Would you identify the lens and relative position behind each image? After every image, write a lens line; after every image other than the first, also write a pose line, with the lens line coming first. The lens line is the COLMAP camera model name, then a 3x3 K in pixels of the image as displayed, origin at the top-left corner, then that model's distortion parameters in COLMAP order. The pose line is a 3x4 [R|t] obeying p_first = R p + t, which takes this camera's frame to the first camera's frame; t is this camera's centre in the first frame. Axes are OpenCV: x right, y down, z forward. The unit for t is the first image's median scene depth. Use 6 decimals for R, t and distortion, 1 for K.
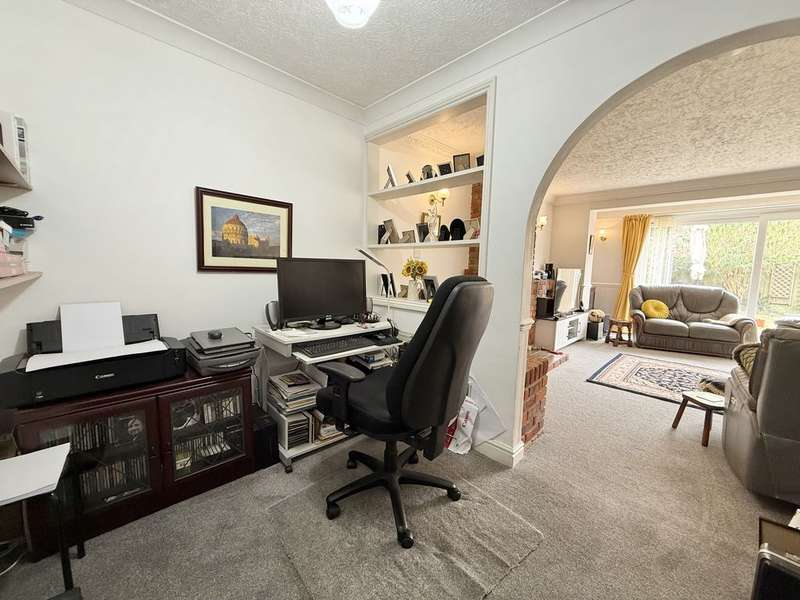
lens RADIAL K [[318.6, 0, 396.4], [0, 318.6, 298.1], [0, 0, 1]] dist [0.002921, -0.000511]
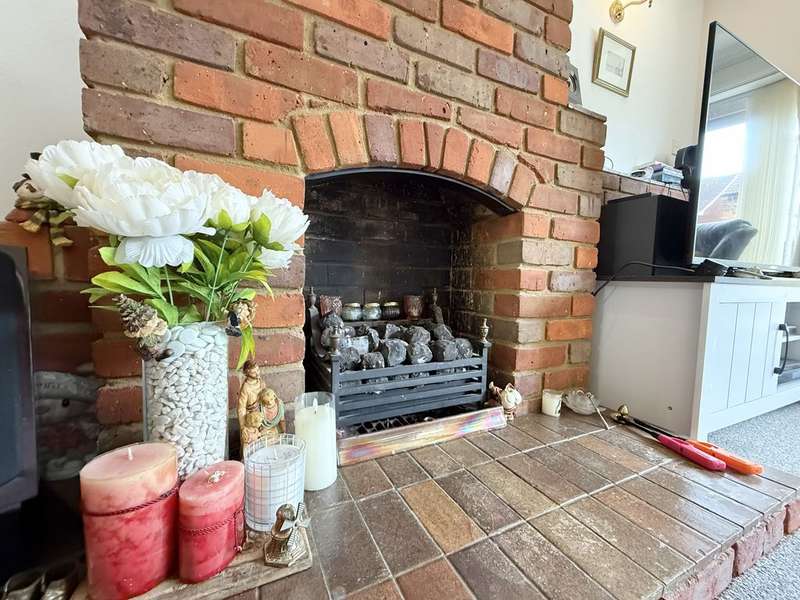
lens RADIAL K [[318.6, 0, 398.3], [0, 318.6, 303.7], [0, 0, 1]] dist [0.002921, -0.000511]
pose [[0.945730, 0.023757, -0.324084, 0.348698], [-0.036780, 0.998741, -0.034116, 0.088051], [0.322865, 0.044184, 0.945413, 0.682861]]
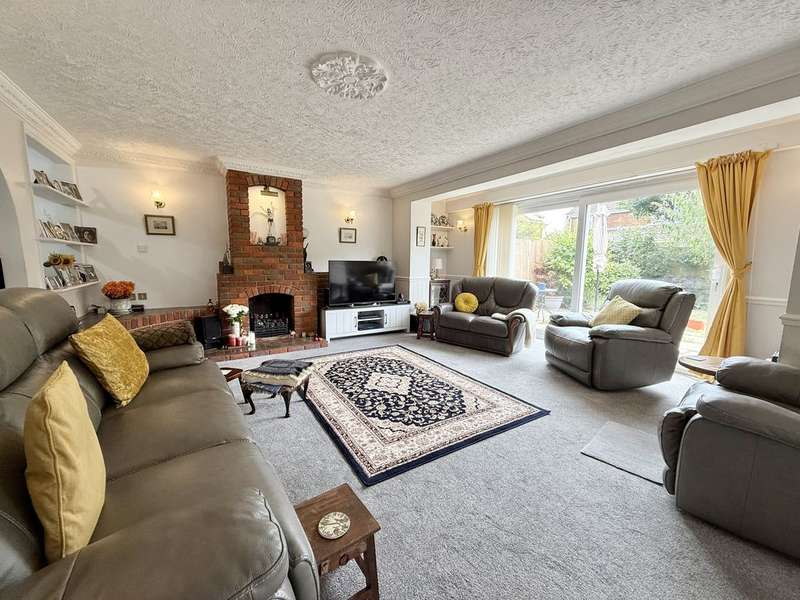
lens RADIAL K [[318.6, 0, 396.5], [0, 318.6, 299.2], [0, 0, 1]] dist [0.002921, -0.000511]
pose [[0.974536, 0.016975, -0.223590, 0.865106], [-0.013716, 0.999776, 0.016122, 0.013324], [0.223813, -0.012645, 0.974550, 0.023784]]
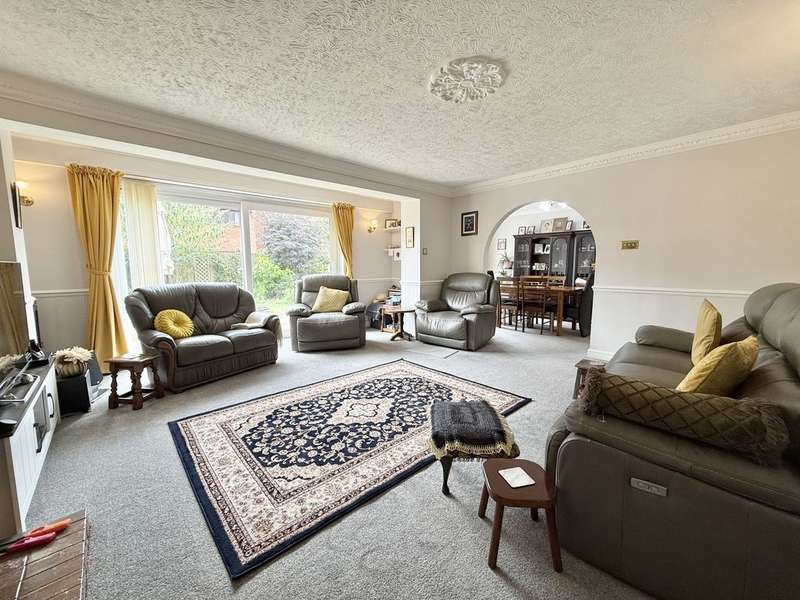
lens RADIAL K [[318.6, 0, 398.4], [0, 318.6, 299.0], [0, 0, 1]] dist [0.002921, -0.000511]
pose [[0.035105, -0.126792, 0.991308, 0.210586], [0.108815, 0.986507, 0.122324, -0.046106], [-0.993442, 0.103575, 0.048428, 0.547032]]
